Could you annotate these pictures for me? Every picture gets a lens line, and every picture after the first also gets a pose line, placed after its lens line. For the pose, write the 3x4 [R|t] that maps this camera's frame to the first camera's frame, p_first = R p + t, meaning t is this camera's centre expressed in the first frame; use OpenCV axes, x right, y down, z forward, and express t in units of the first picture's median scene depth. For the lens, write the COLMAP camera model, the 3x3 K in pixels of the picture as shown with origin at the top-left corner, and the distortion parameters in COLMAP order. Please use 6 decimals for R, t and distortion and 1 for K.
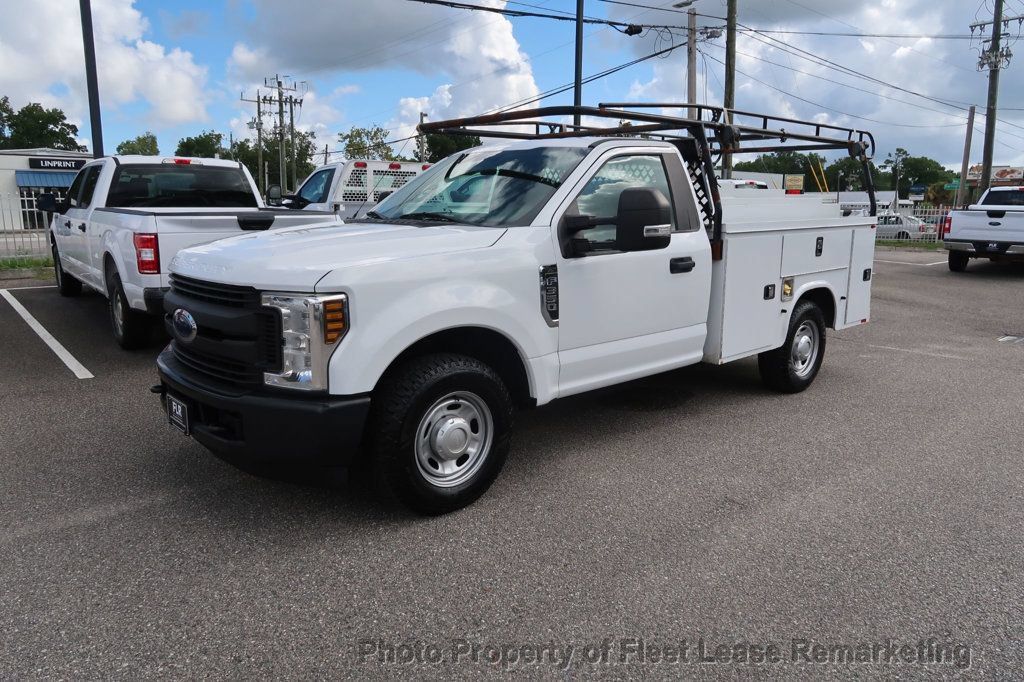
lens RADIAL K [[706.5, 0, 509.1], [0, 706.5, 340.5], [0, 0, 1]] dist [-0.028876, 0.011884]
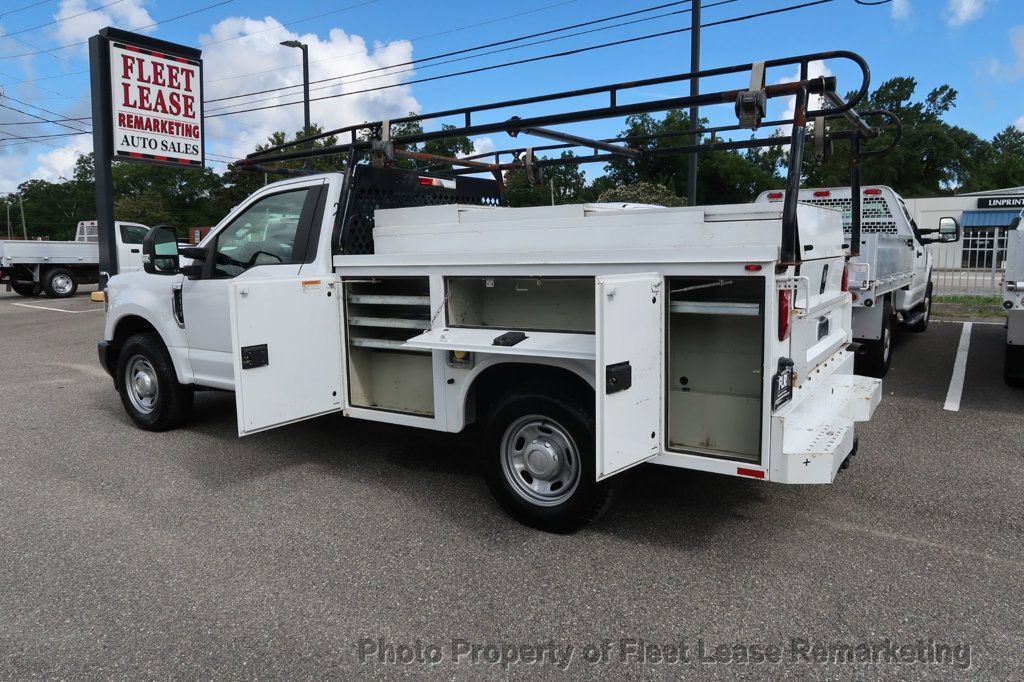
lens RADIAL K [[706.5, 0, 509.3], [0, 706.5, 339.5], [0, 0, 1]] dist [-0.028876, 0.011884]
pose [[0.260463, 0.116267, -0.958458, 0.272343], [-0.171264, 0.982543, 0.072647, -0.036394], [0.950172, 0.145228, 0.275828, 0.217060]]
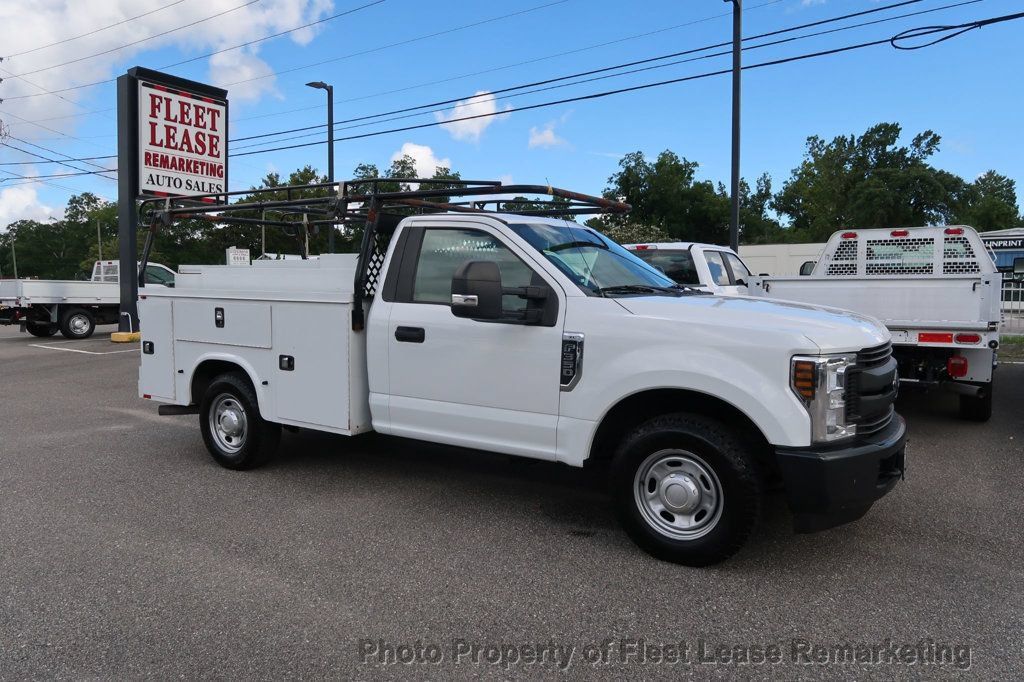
lens RADIAL K [[706.5, 0, 509.2], [0, 706.5, 341.1], [0, 0, 1]] dist [-0.028876, 0.011884]
pose [[0.277662, 0.063263, -0.958594, 0.245557], [-0.170759, 0.985190, 0.015557, -0.028451], [0.945381, 0.159369, 0.284352, 0.174287]]
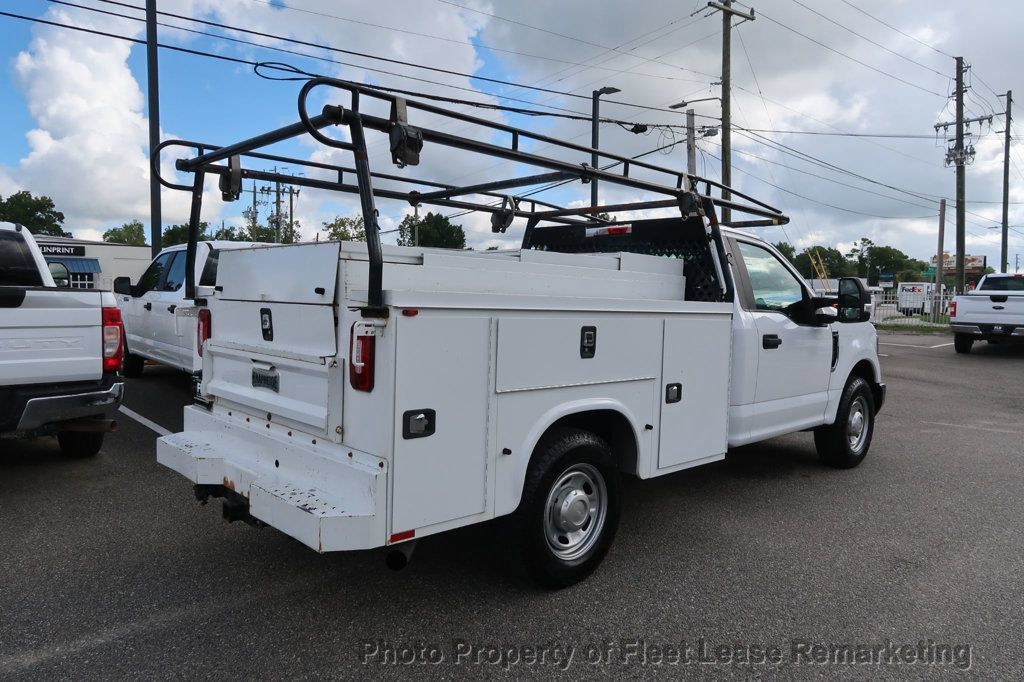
lens RADIAL K [[706.5, 0, 508.7], [0, 706.5, 339.1], [0, 0, 1]] dist [-0.028876, 0.011884]
pose [[0.999522, -0.000886, 0.030919, -0.053669], [0.004677, 0.992426, -0.122755, 0.003998], [-0.030576, 0.122841, 0.991955, -0.012197]]
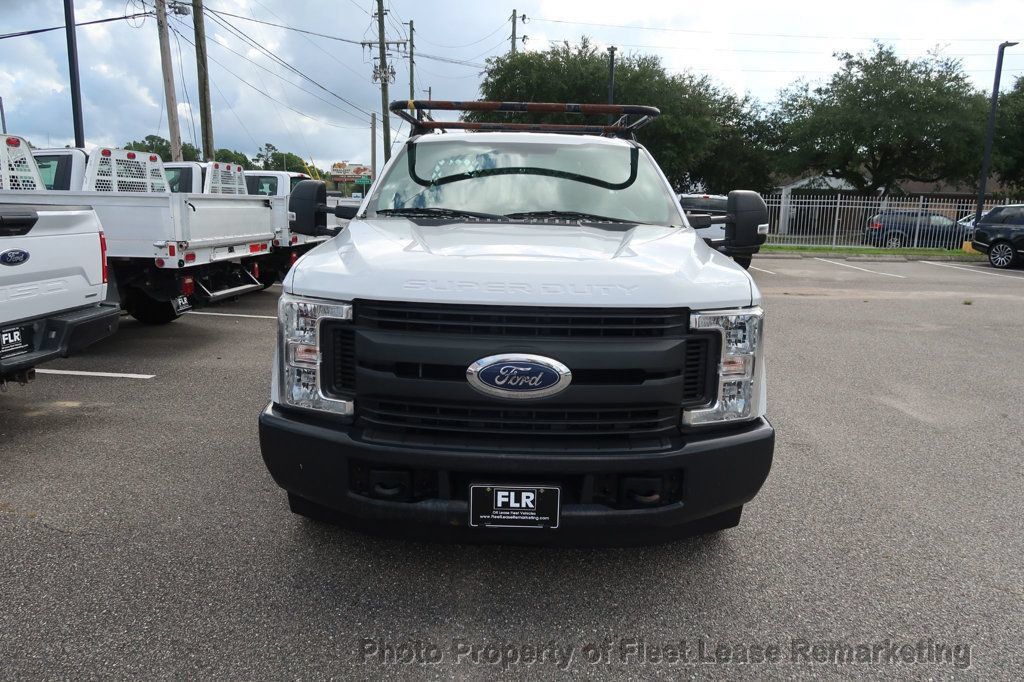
lens RADIAL K [[706.5, 0, 508.4], [0, 706.5, 340.0], [0, 0, 1]] dist [-0.028876, 0.011884]
pose [[0.678496, -0.130813, 0.722863, -0.156184], [0.122302, 0.990399, 0.064433, -0.016629], [-0.724352, 0.044691, 0.687980, 0.086463]]
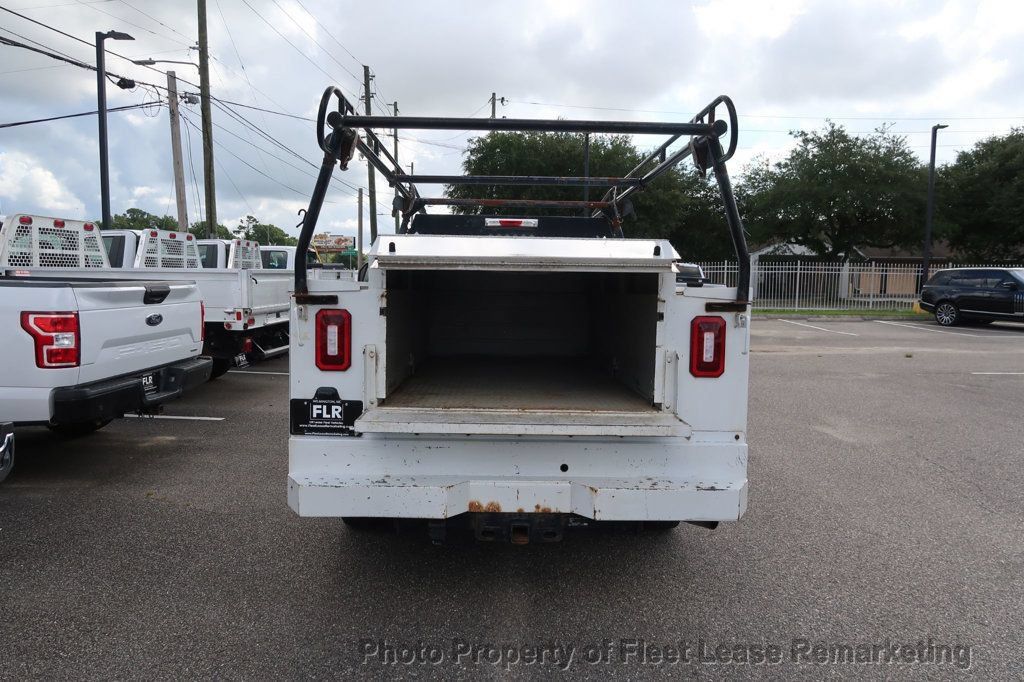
lens RADIAL K [[706.5, 0, 508.0], [0, 706.5, 339.2], [0, 0, 1]] dist [-0.028876, 0.011884]
pose [[0.655890, -0.070137, 0.751591, -0.212821], [0.136251, 0.990320, -0.026488, -0.012100], [-0.742458, 0.119778, 0.659097, 0.052192]]
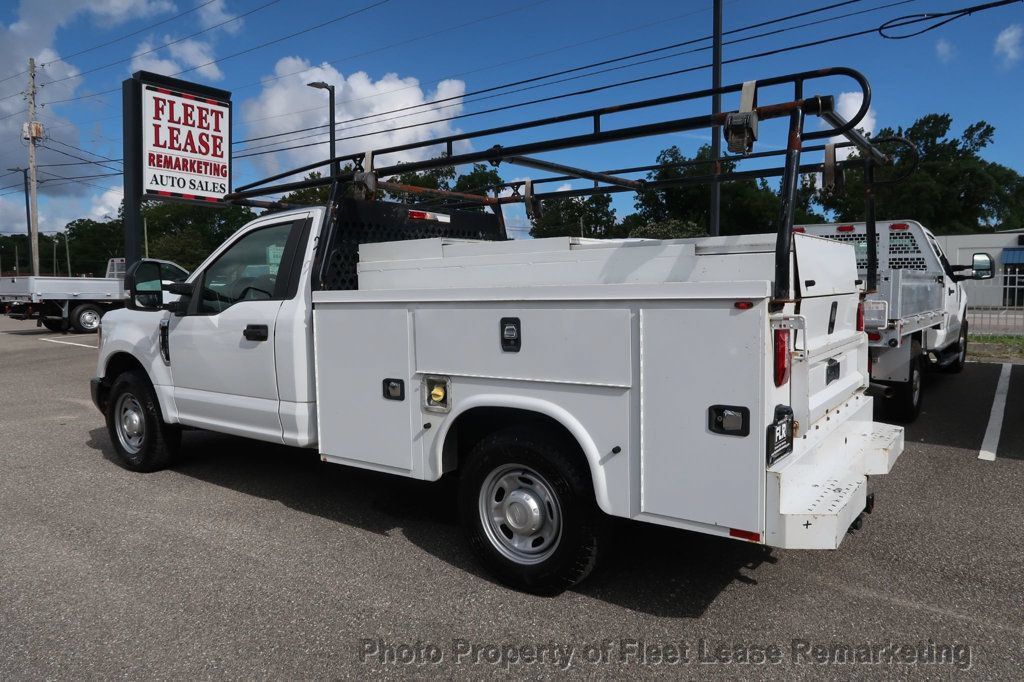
lens RADIAL K [[706.5, 0, 509.8], [0, 706.5, 339.9], [0, 0, 1]] dist [-0.028876, 0.011884]
pose [[0.217530, 0.067387, -0.973725, 0.263495], [-0.174633, 0.984203, 0.029099, -0.038690], [0.960304, 0.163715, 0.225862, 0.231455]]
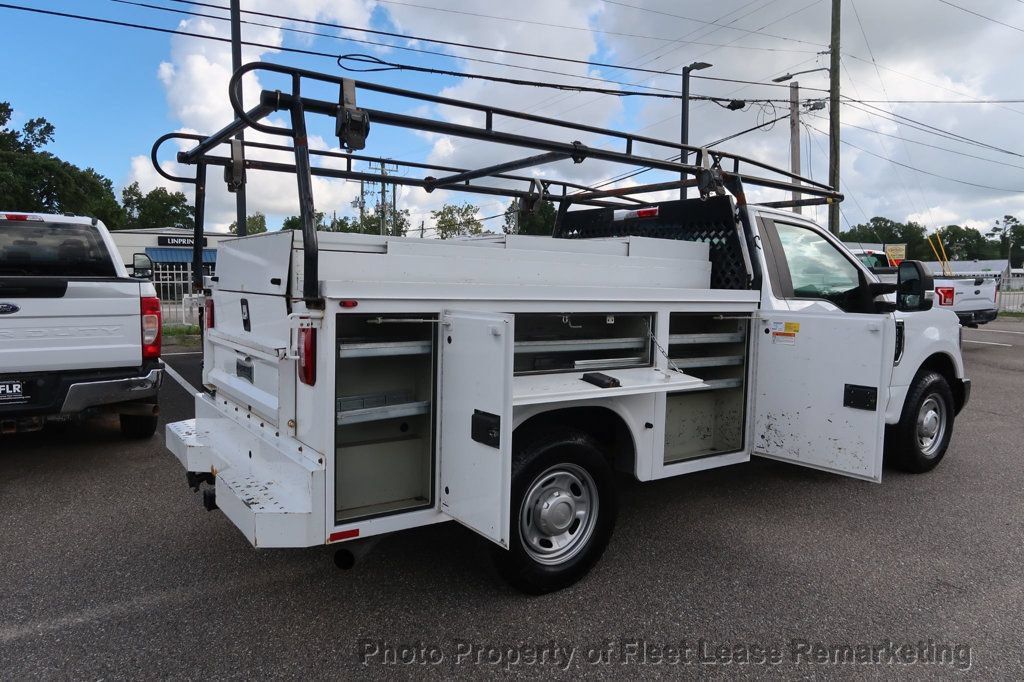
lens RADIAL K [[706.5, 0, 508.6], [0, 706.5, 339.3], [0, 0, 1]] dist [-0.028876, 0.011884]
pose [[0.992803, 0.004246, -0.119682, -0.025726], [-0.016498, 0.994692, -0.101568, 0.001600], [0.118616, 0.102811, 0.987603, -0.002648]]
